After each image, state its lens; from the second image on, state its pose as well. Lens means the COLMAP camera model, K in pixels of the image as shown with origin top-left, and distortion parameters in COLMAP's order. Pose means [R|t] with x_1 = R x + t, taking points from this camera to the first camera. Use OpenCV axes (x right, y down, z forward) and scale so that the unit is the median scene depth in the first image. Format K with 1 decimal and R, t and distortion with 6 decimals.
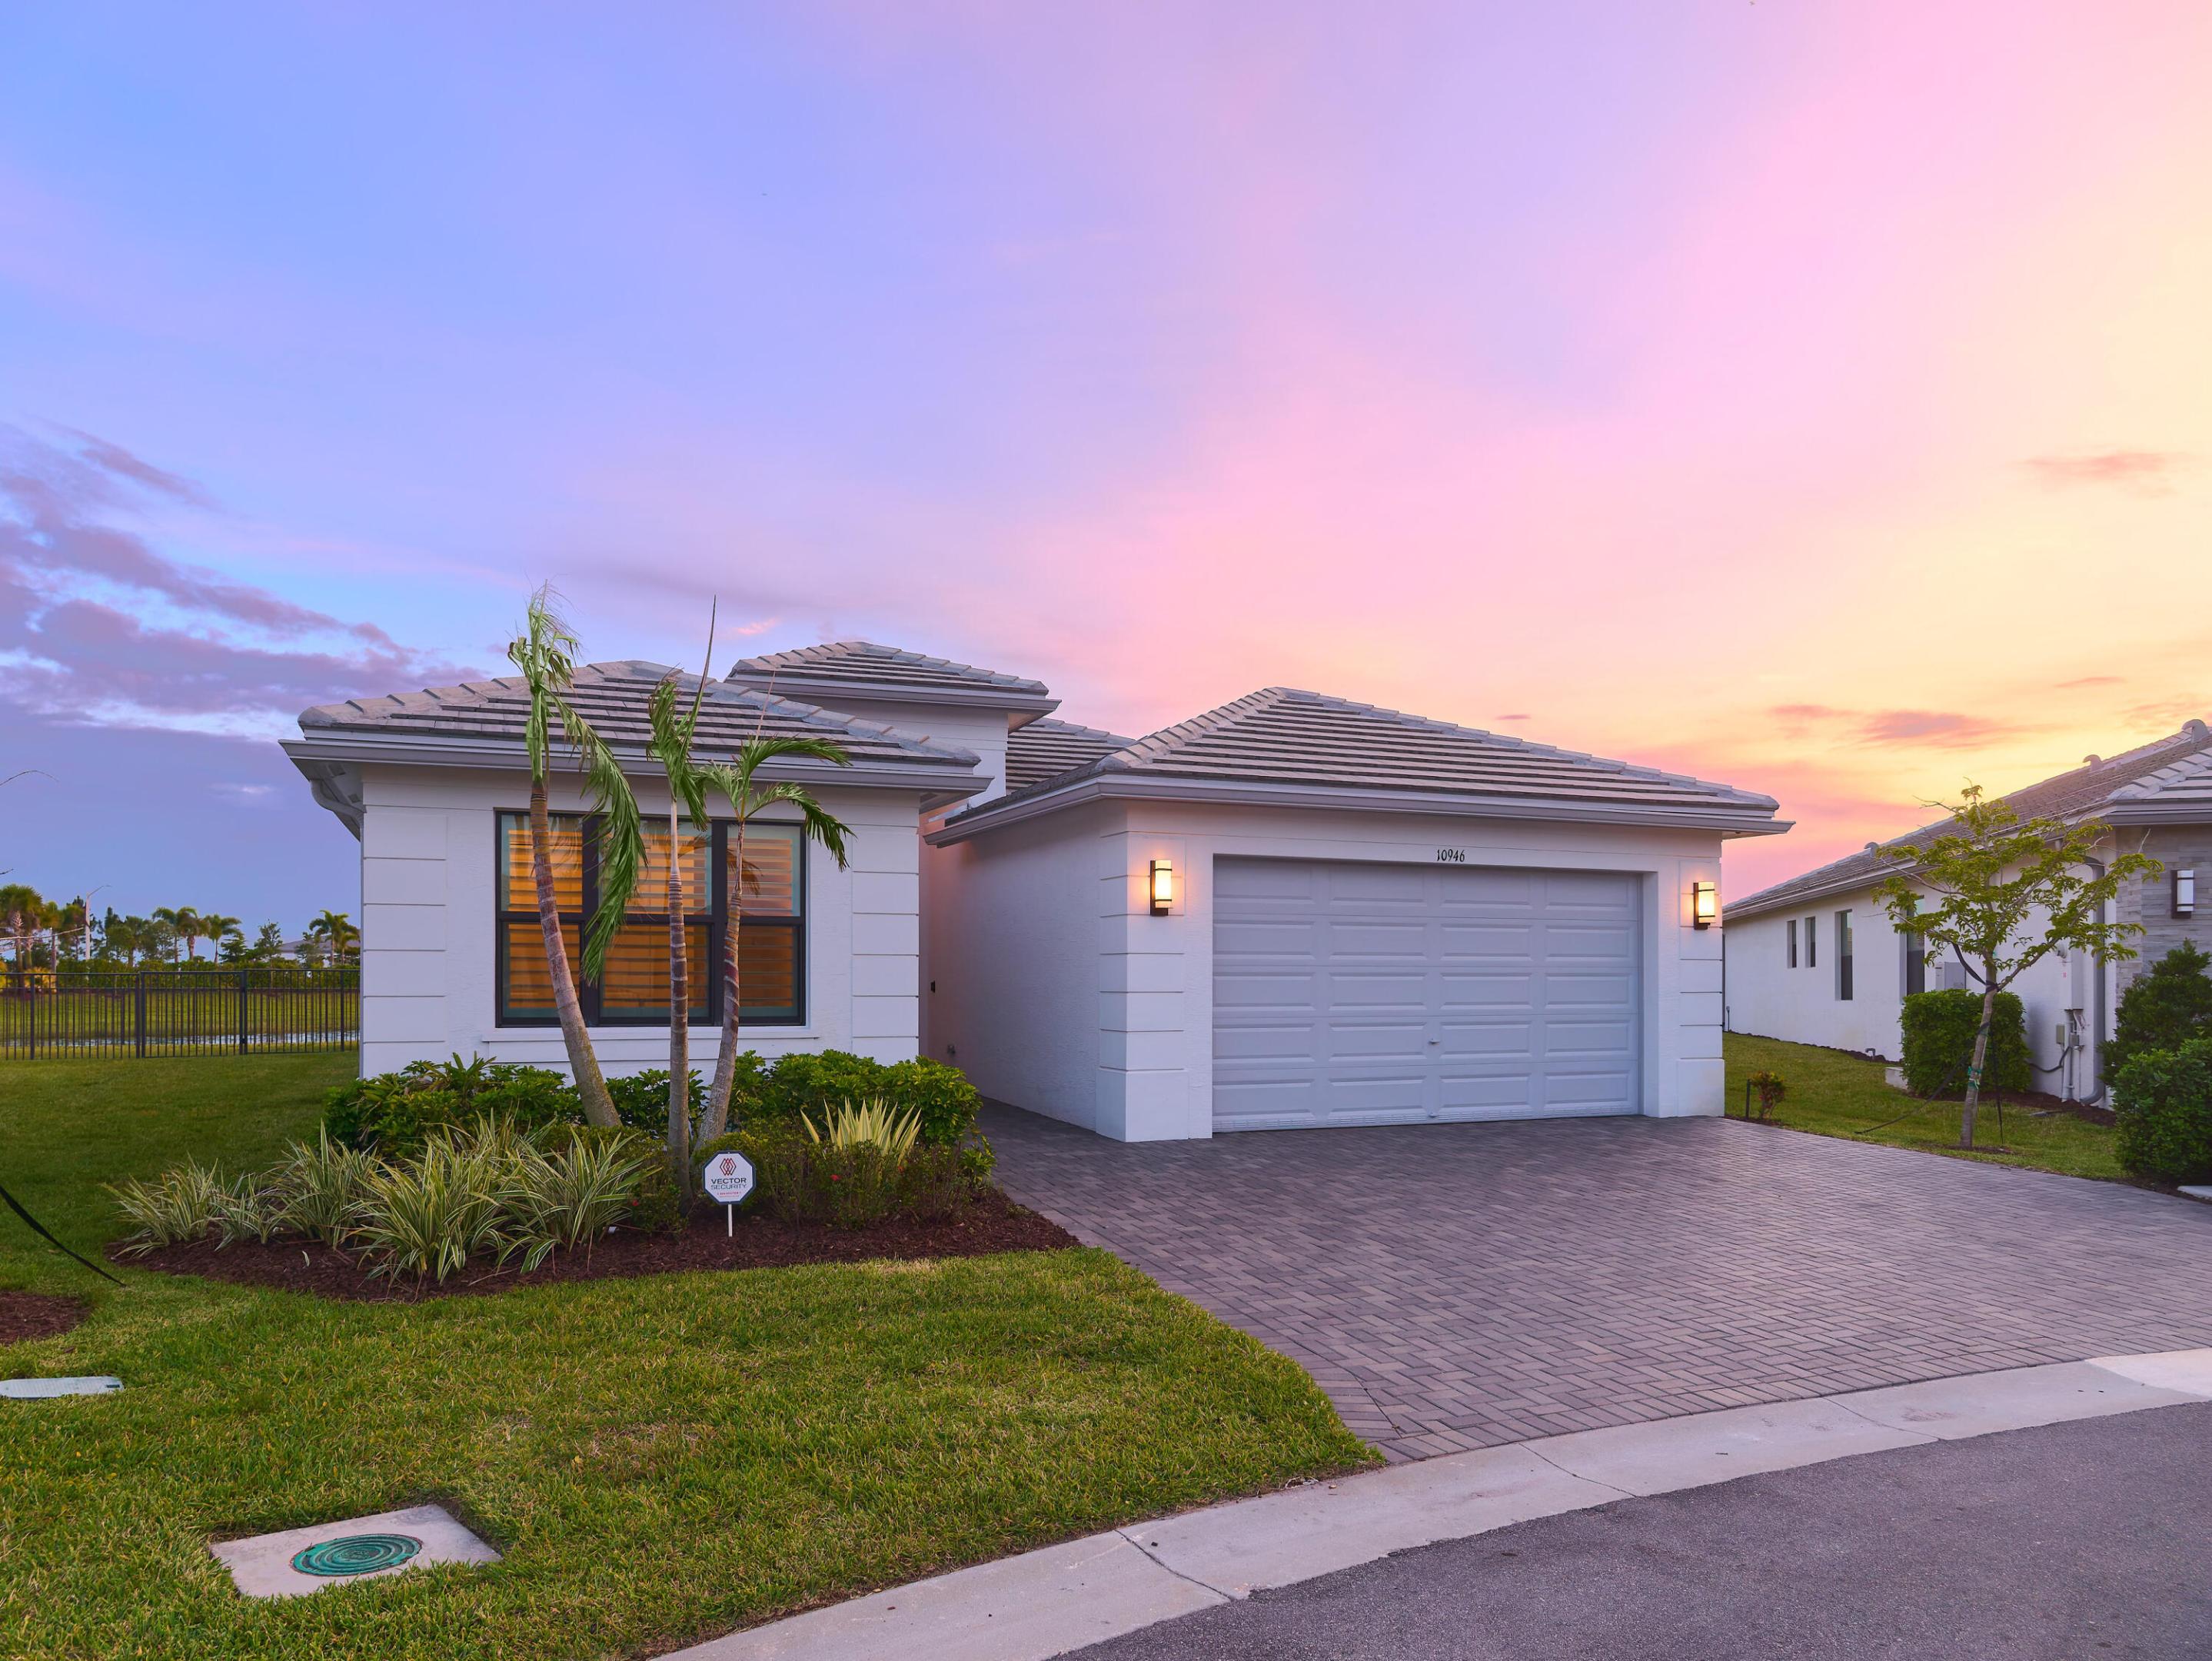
lens RADIAL K [[1589.3, 0, 1089.4], [0, 1589.3, 939.6], [0, 0, 1]] dist [-0.007158, -0.000006]
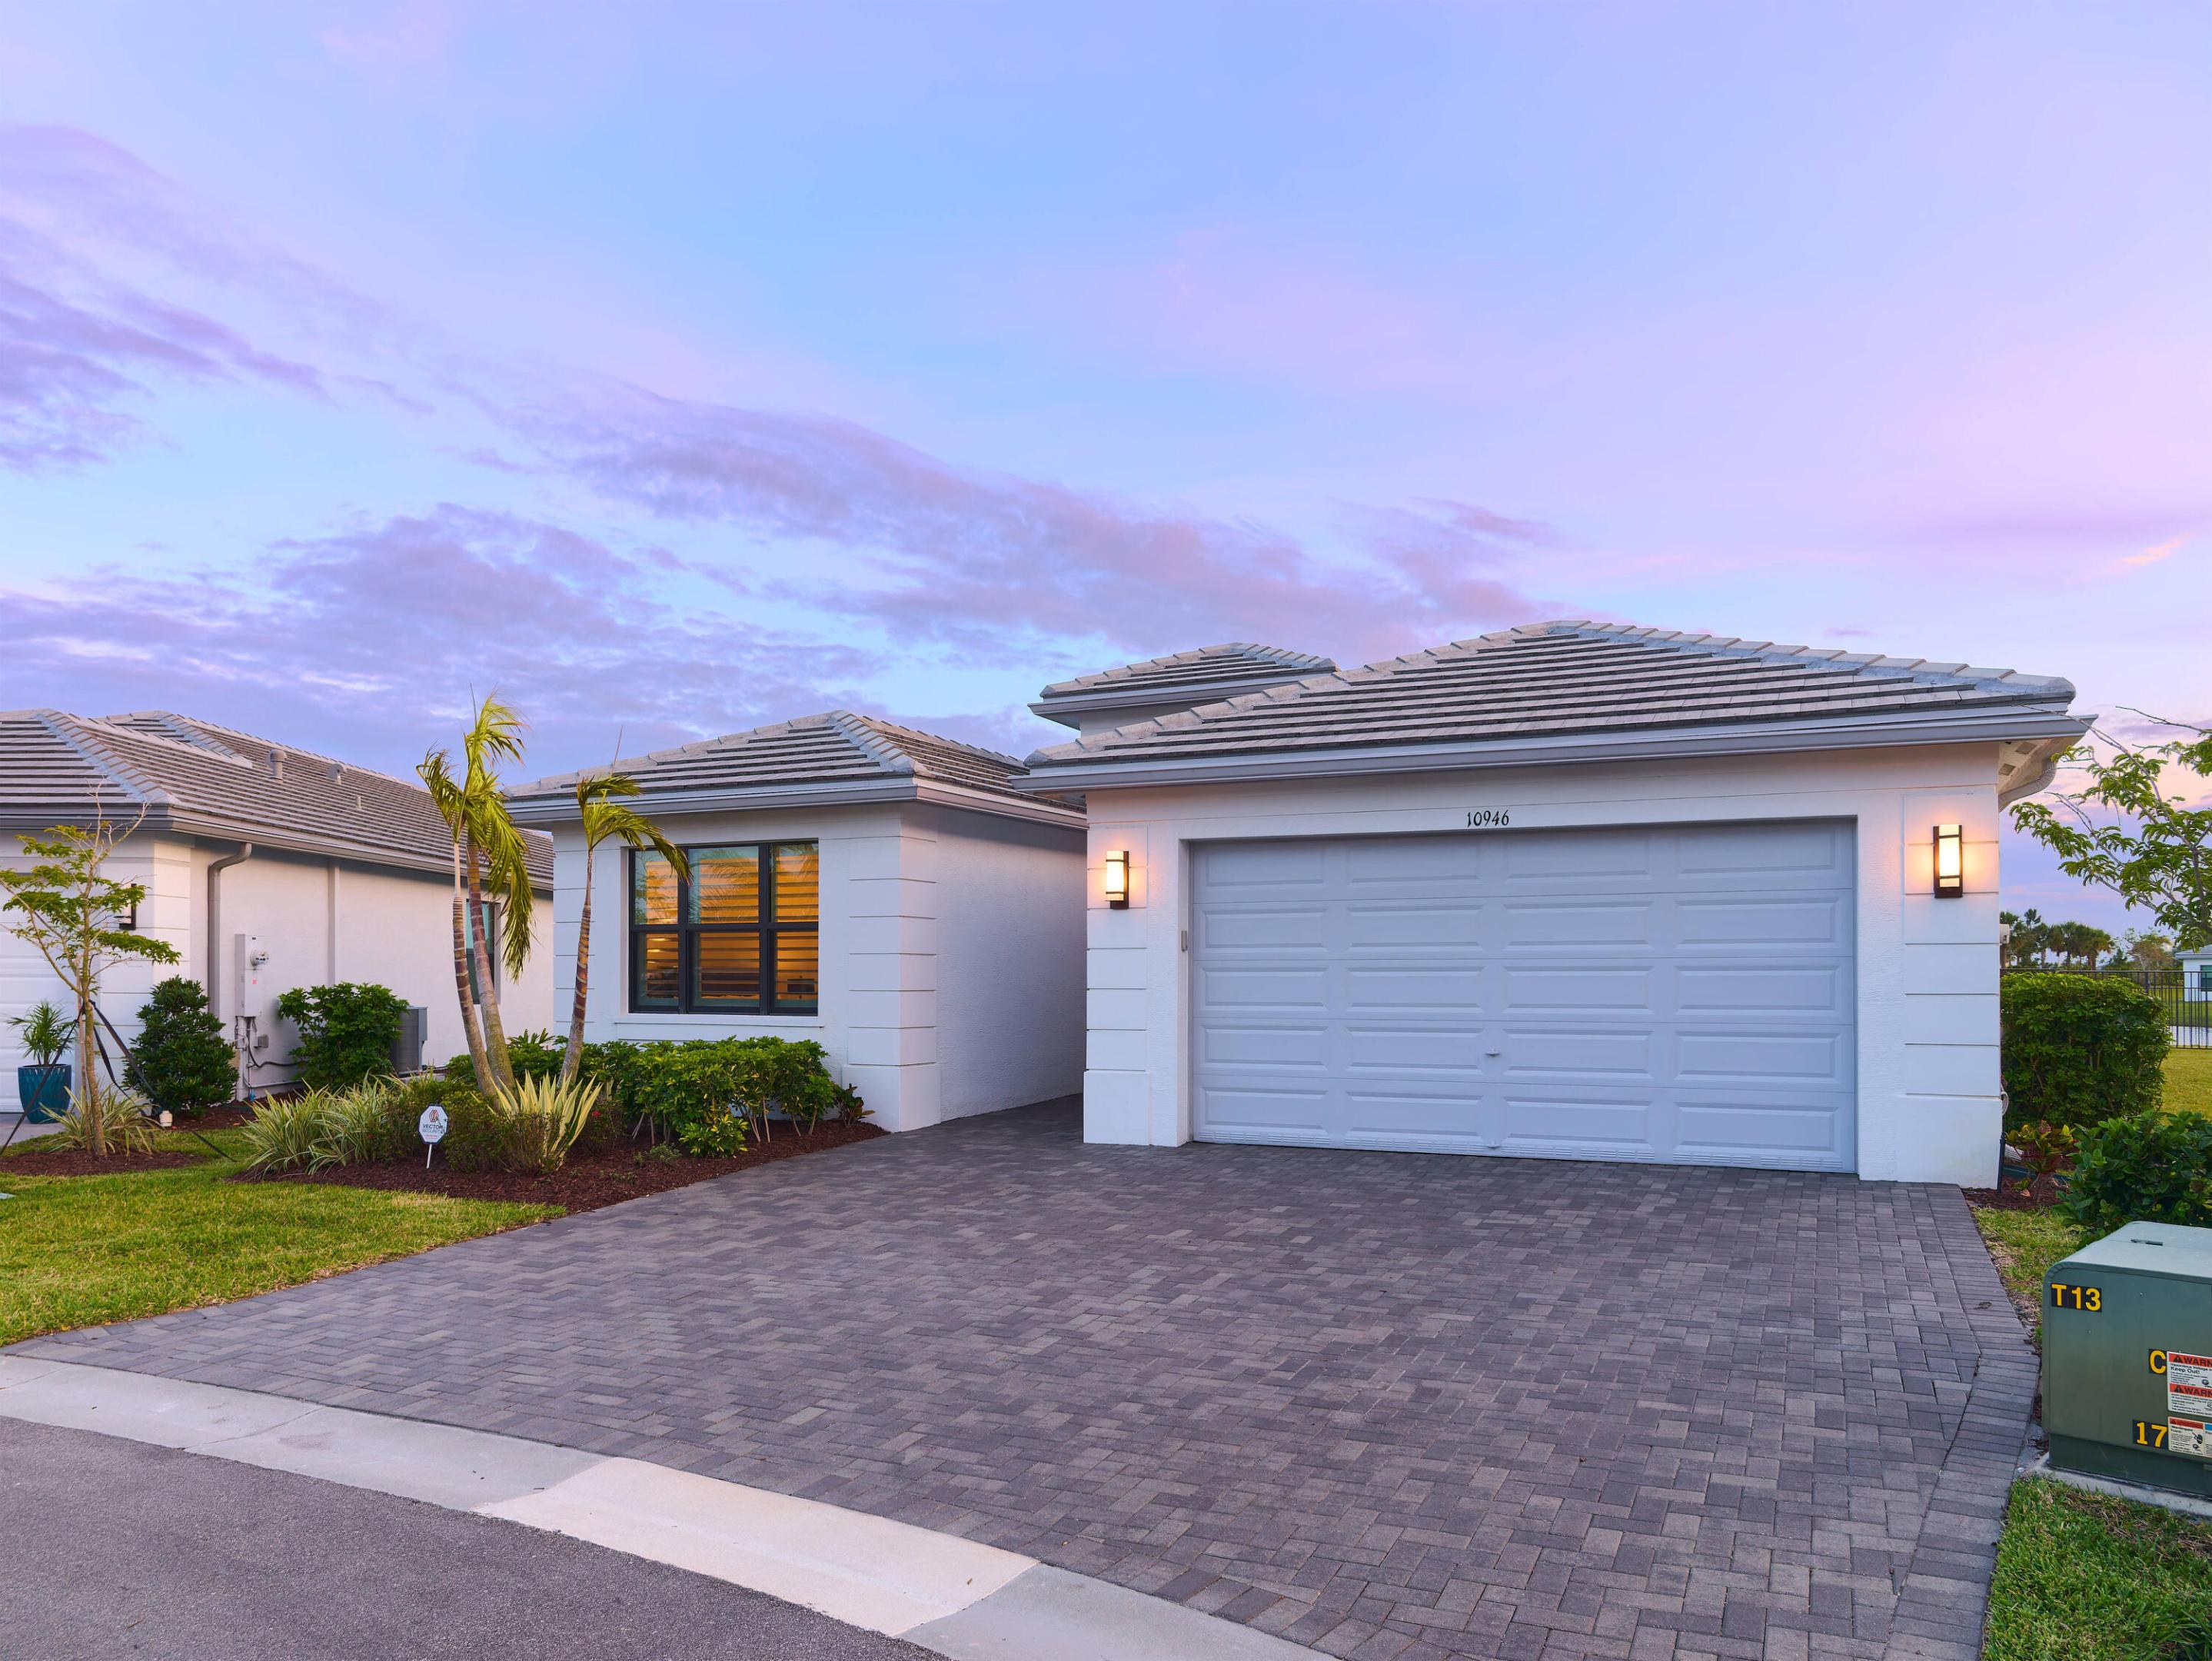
lens RADIAL K [[1589.3, 0, 1089.4], [0, 1589.3, 939.6], [0, 0, 1]] dist [-0.007158, -0.000006]
pose [[0.652810, -0.016760, -0.757336, 0.746126], [0.020165, 0.999785, -0.004743, 0.007669], [0.757253, -0.012175, 0.653008, 0.355925]]
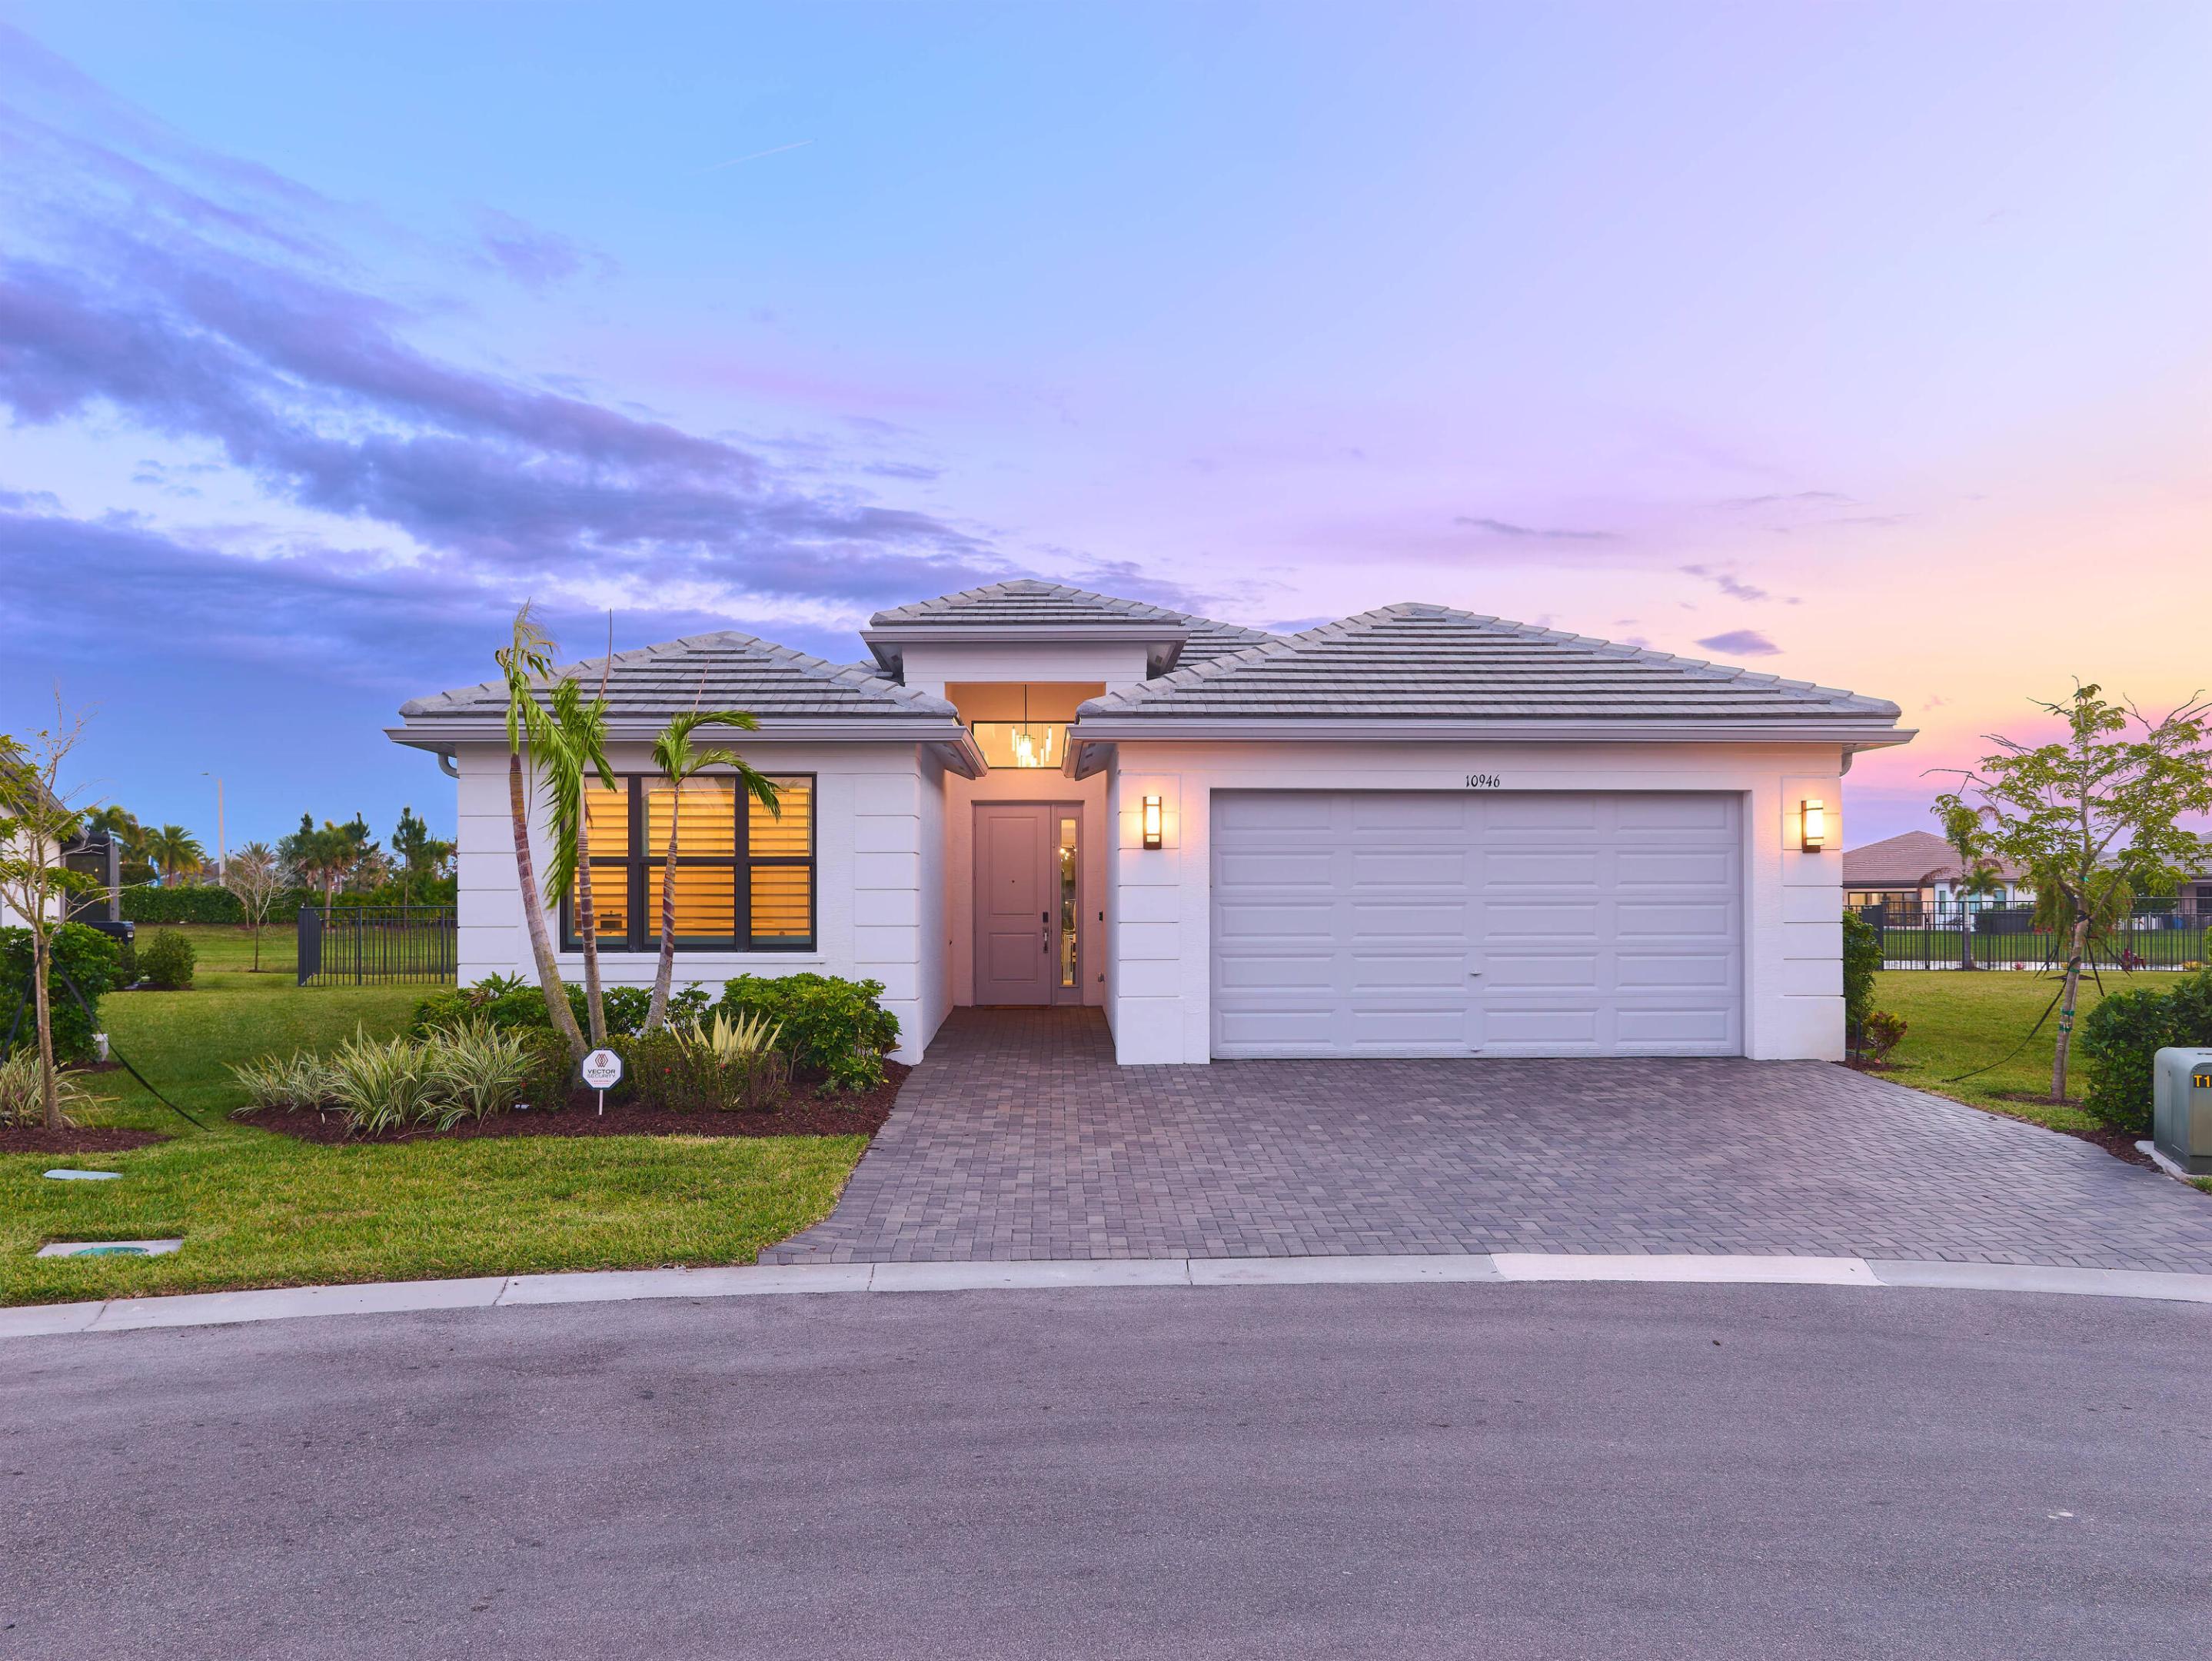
lens RADIAL K [[1985.1, 0, 1077.2], [0, 1985.1, 835.1], [0, 0, 1]] dist [0.002054, 0.003477]
pose [[0.934791, -0.014849, -0.354887, 0.455862], [0.012081, 0.999877, -0.010013, -0.011511], [0.354992, 0.005073, 0.934856, -0.233800]]
